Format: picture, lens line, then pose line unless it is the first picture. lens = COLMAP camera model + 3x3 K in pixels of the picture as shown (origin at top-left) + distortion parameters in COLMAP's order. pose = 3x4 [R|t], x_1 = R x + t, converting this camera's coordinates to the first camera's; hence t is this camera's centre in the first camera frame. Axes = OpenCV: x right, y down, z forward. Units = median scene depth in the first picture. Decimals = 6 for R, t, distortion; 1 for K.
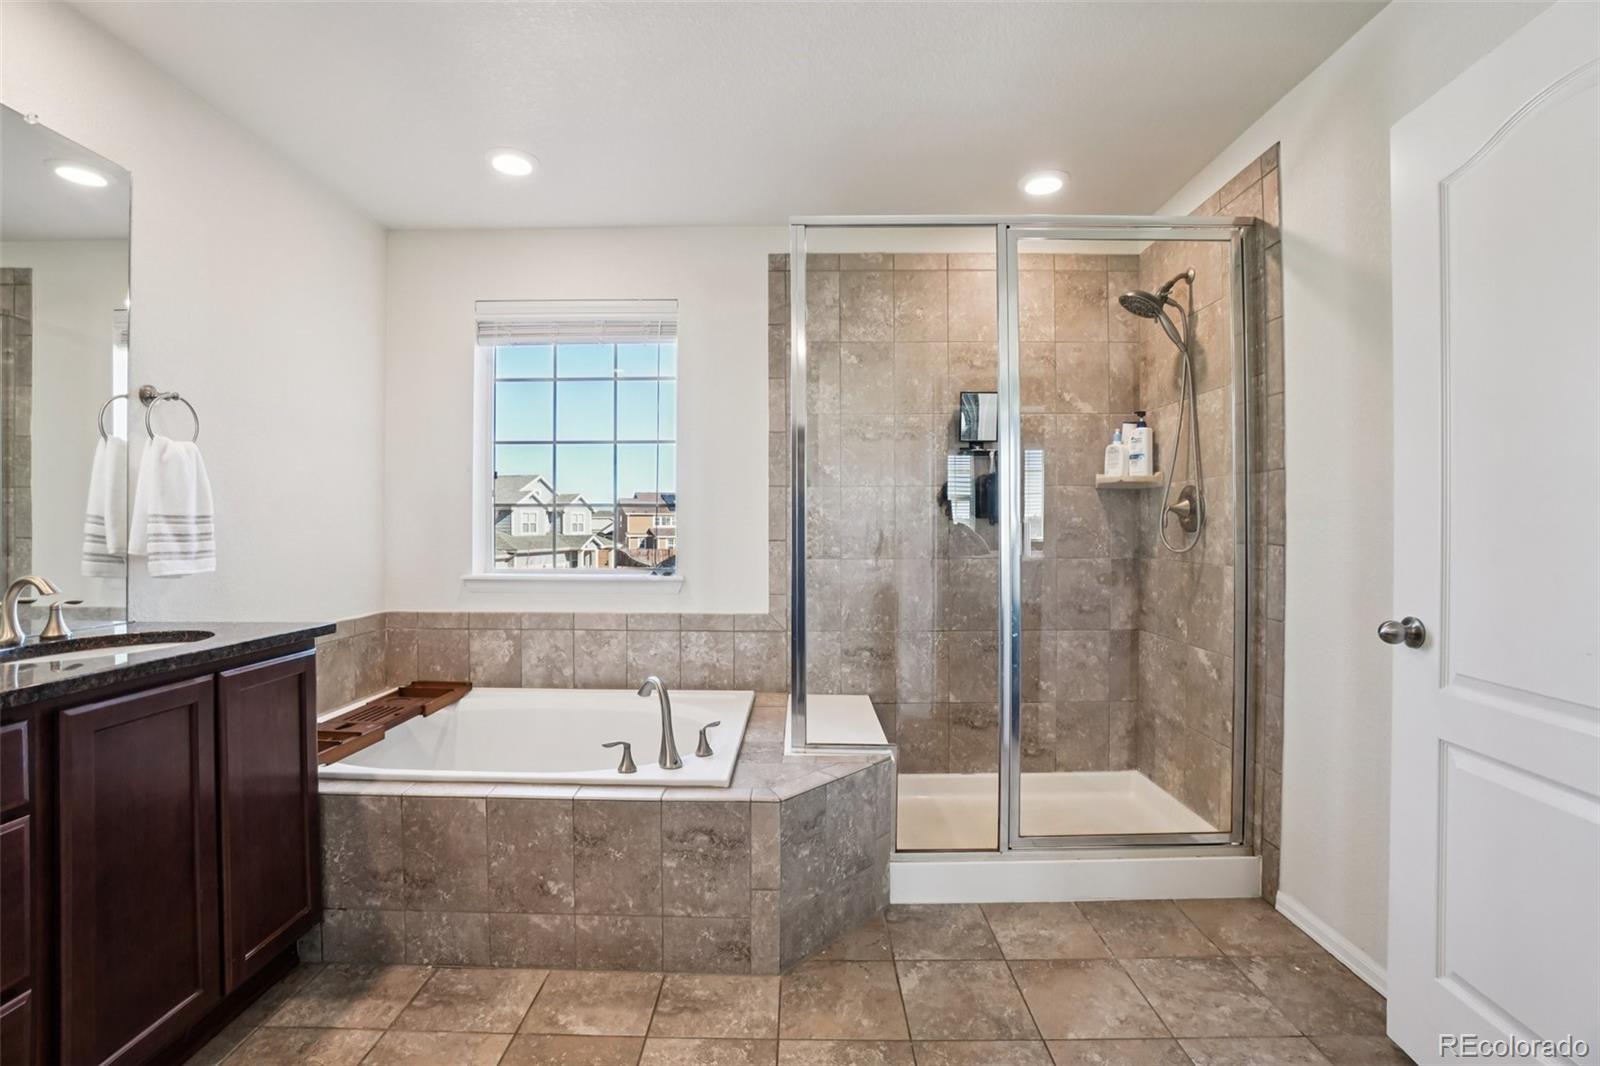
lens RADIAL K [[710.3, 0, 790.7], [0, 710.3, 519.2], [0, 0, 1]] dist [-0.064059, 0.024430]
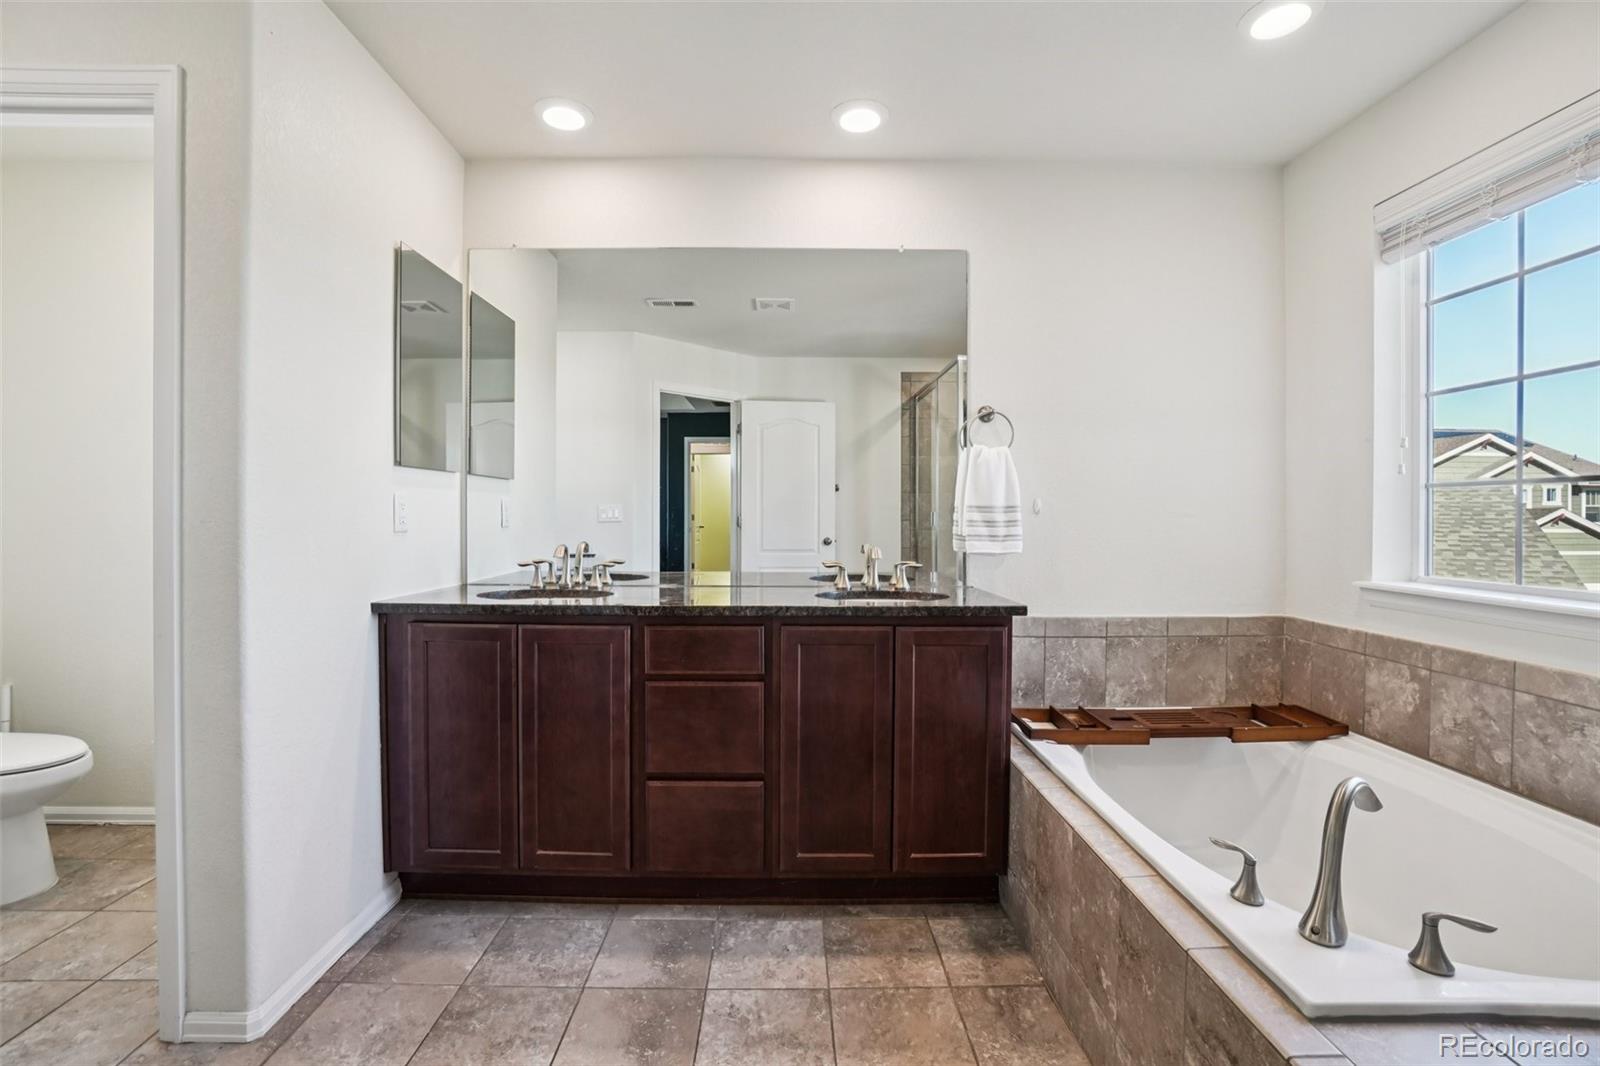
lens RADIAL K [[710.3, 0, 790.7], [0, 710.3, 519.2], [0, 0, 1]] dist [-0.064059, 0.024430]
pose [[0.030251, 0.006196, -0.999523, 0.246536], [0.007204, 0.999953, 0.006417, 0.004782], [0.999516, -0.007395, 0.030205, 0.375300]]
